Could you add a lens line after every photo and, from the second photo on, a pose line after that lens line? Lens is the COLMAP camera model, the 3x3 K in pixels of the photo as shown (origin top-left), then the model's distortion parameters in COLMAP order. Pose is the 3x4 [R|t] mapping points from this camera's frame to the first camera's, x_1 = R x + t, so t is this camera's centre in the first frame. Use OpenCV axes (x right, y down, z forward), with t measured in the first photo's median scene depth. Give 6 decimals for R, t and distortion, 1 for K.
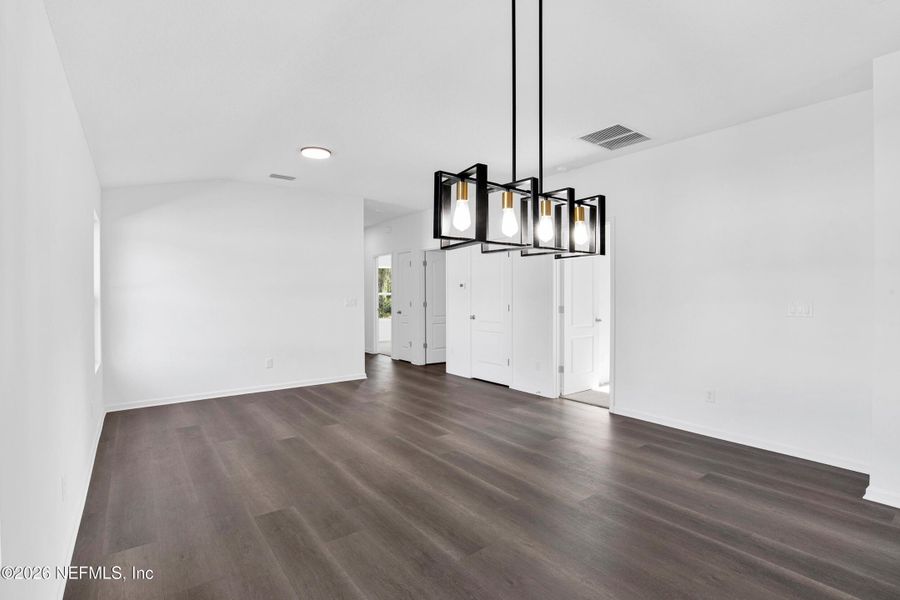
lens RADIAL K [[417.5, 0, 450.0], [0, 417.5, 300.0], [0, 0, 1]] dist [-0.000595, -0.000142]
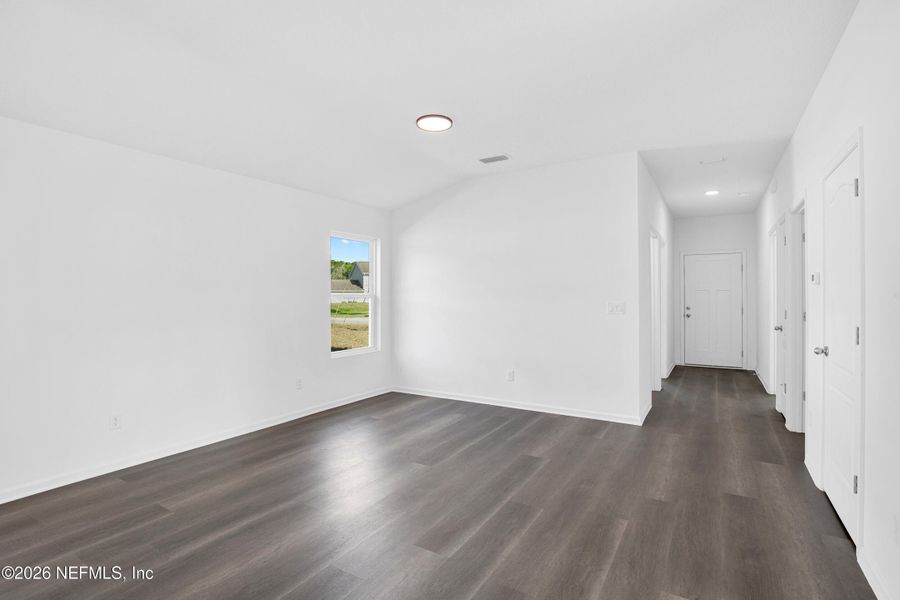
lens RADIAL K [[433.8, 0, 450.0], [0, 433.8, 300.0], [0, 0, 1]] dist [-0.002961, -0.000661]
pose [[0.369882, 0.006849, -0.929053, 0.536689], [-0.016059, 0.999871, 0.000977, -0.009401], [0.928940, 0.014558, 0.369945, 0.817392]]
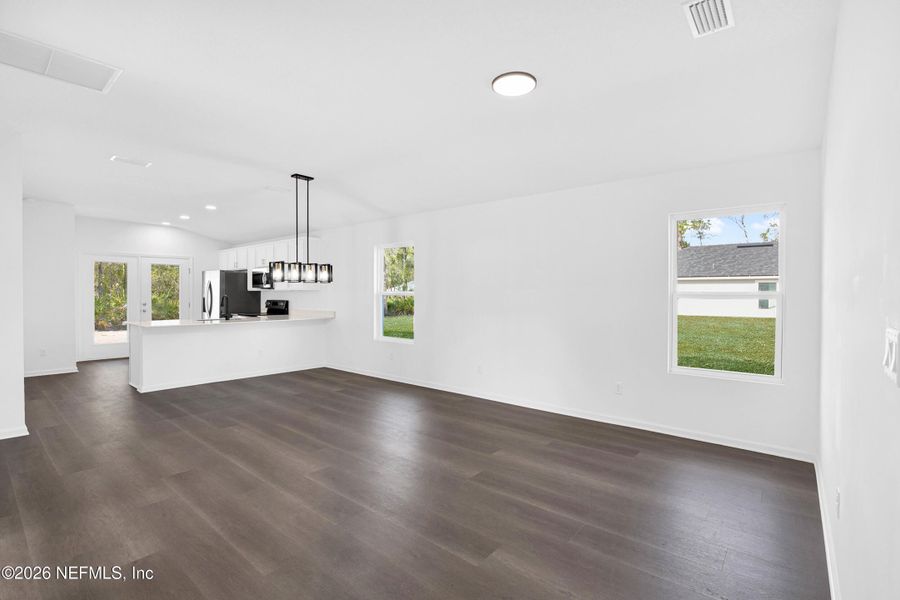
lens RADIAL K [[417.5, 0, 450.0], [0, 417.5, 300.0], [0, 0, 1]] dist [-0.000595, -0.000142]
pose [[-0.974958, 0.003306, -0.222364, -0.085624], [-0.002820, 0.999625, 0.027230, -0.027494], [0.222371, 0.027175, -0.974583, 1.861529]]
